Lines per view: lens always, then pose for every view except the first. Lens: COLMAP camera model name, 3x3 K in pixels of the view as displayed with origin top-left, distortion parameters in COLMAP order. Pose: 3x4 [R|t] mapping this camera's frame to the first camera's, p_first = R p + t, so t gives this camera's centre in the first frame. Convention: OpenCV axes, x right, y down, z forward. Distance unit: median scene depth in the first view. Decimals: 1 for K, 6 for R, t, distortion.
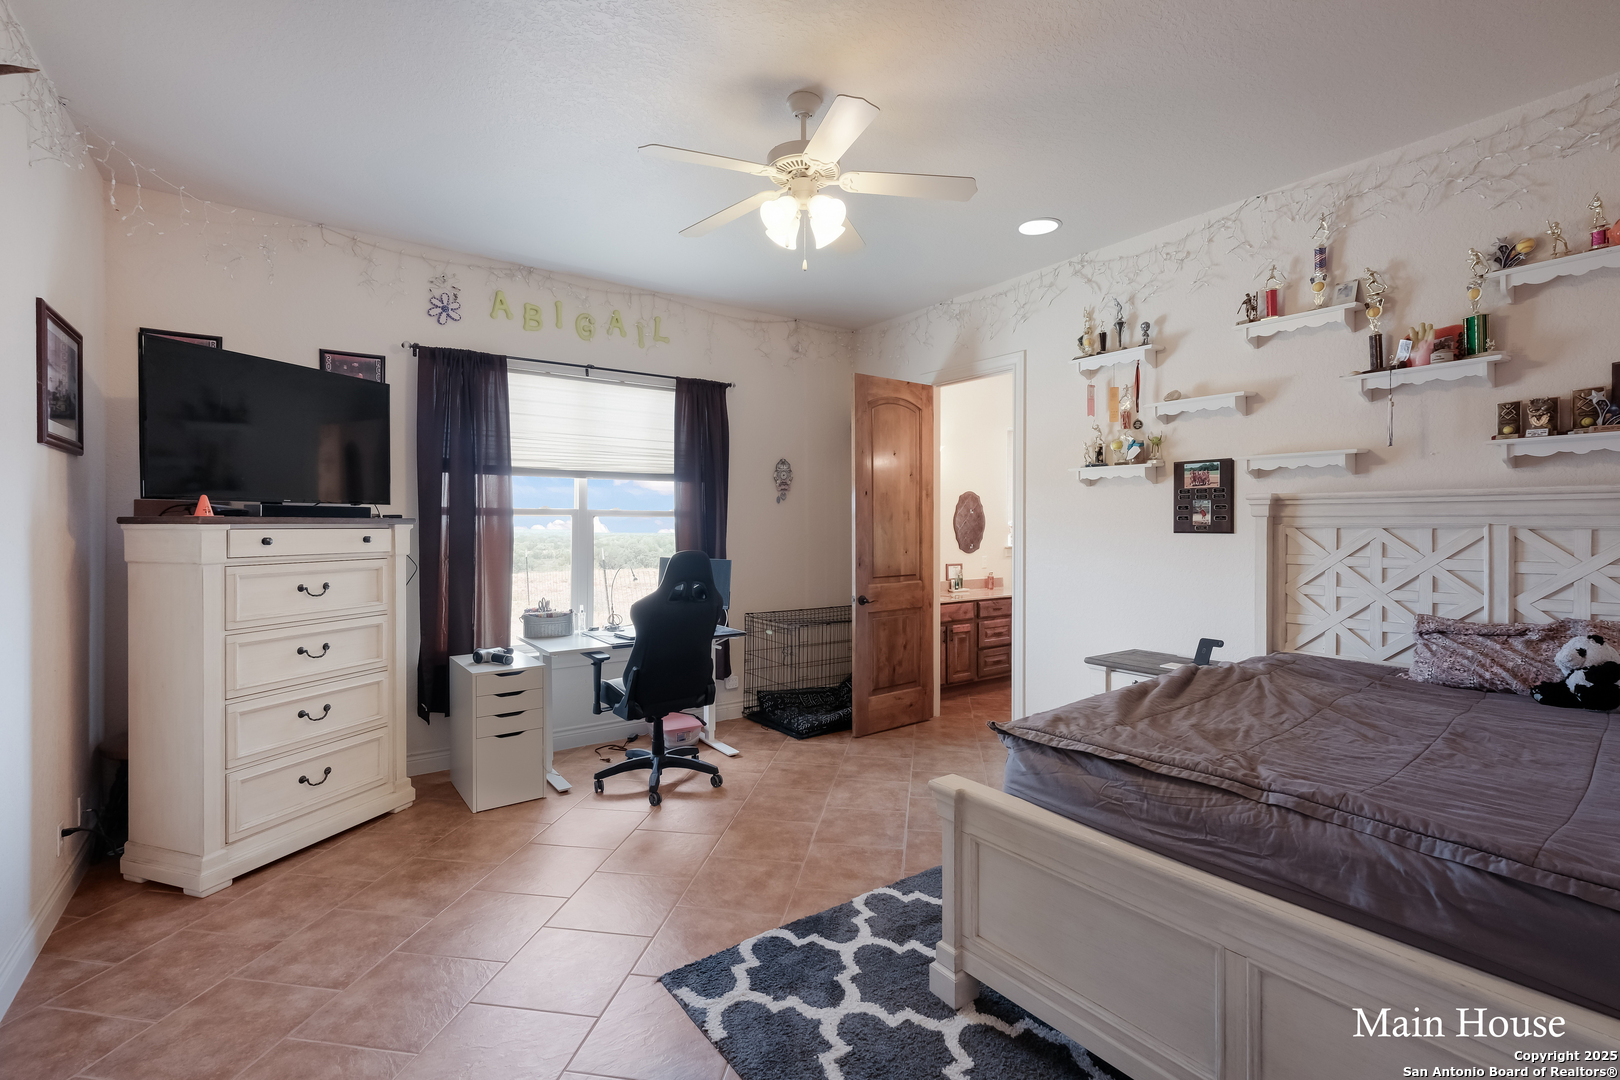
lens RADIAL K [[732.2, 0, 812.9], [0, 732.2, 537.7], [0, 0, 1]] dist [-0.000516, -0.000211]
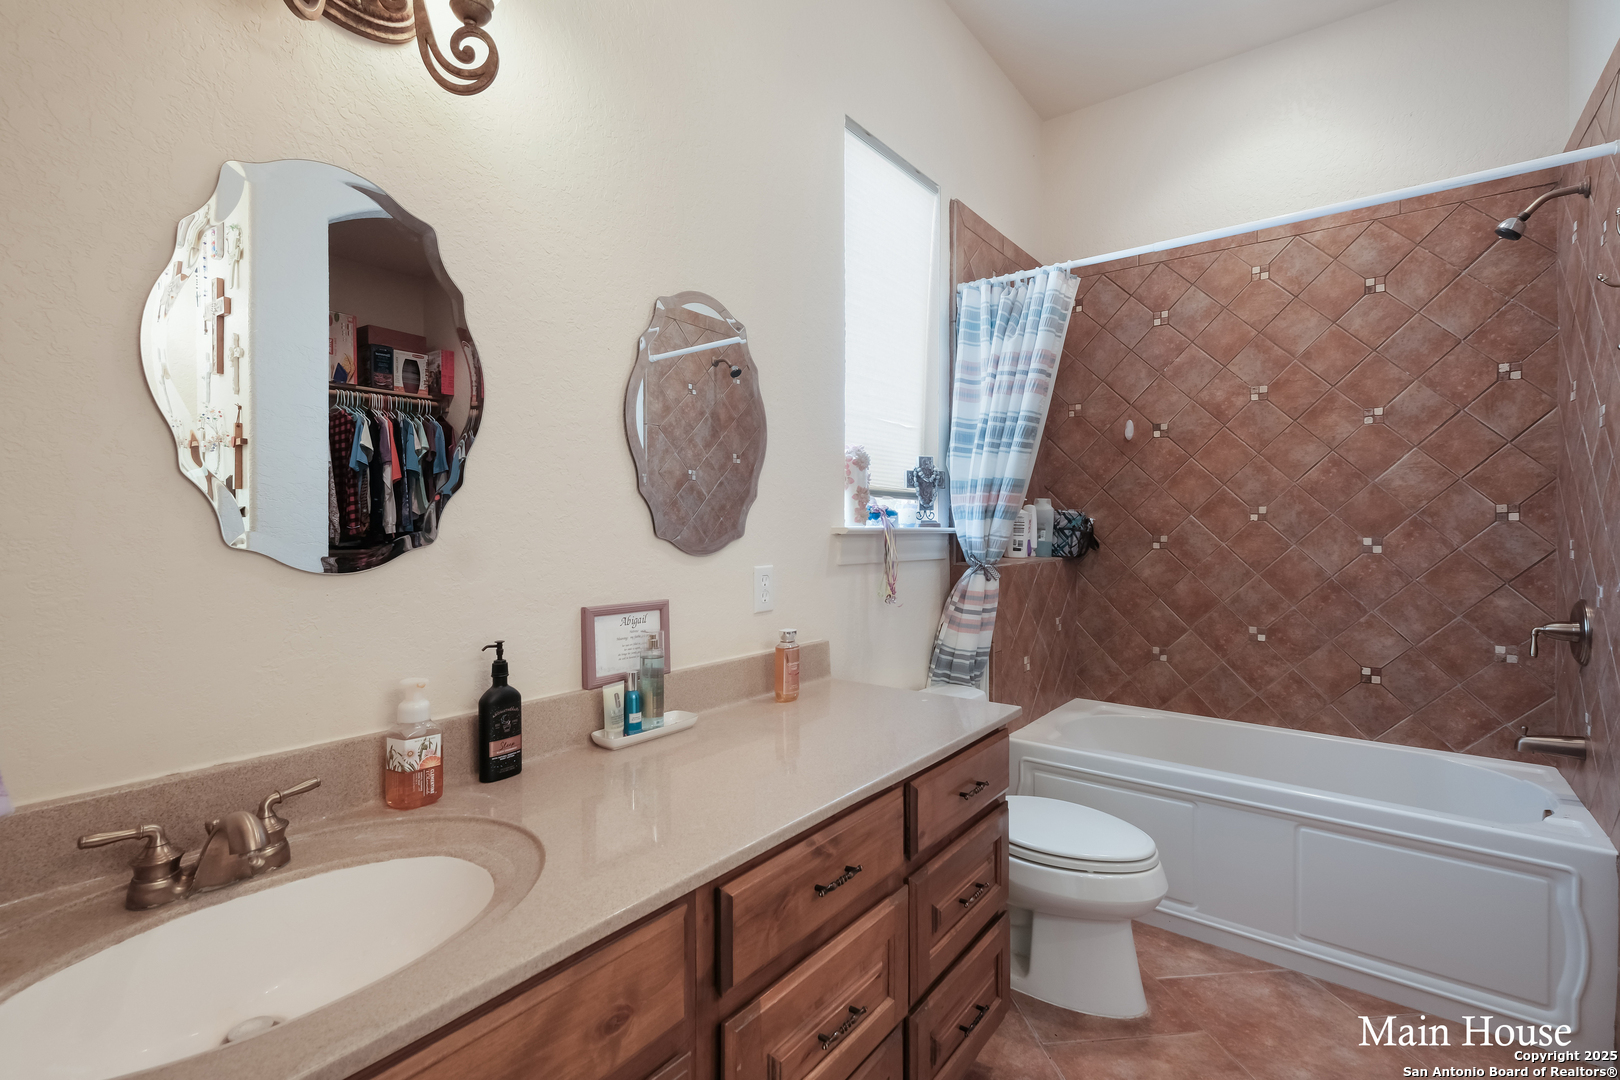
lens RADIAL K [[732.2, 0, 810.3], [0, 732.2, 534.9], [0, 0, 1]] dist [-0.000516, -0.000211]
pose [[0.958489, 0.000792, 0.285128, 0.182676], [-0.003024, 0.999968, 0.007389, 0.013166], [-0.285113, -0.007944, 0.958461, 0.773191]]
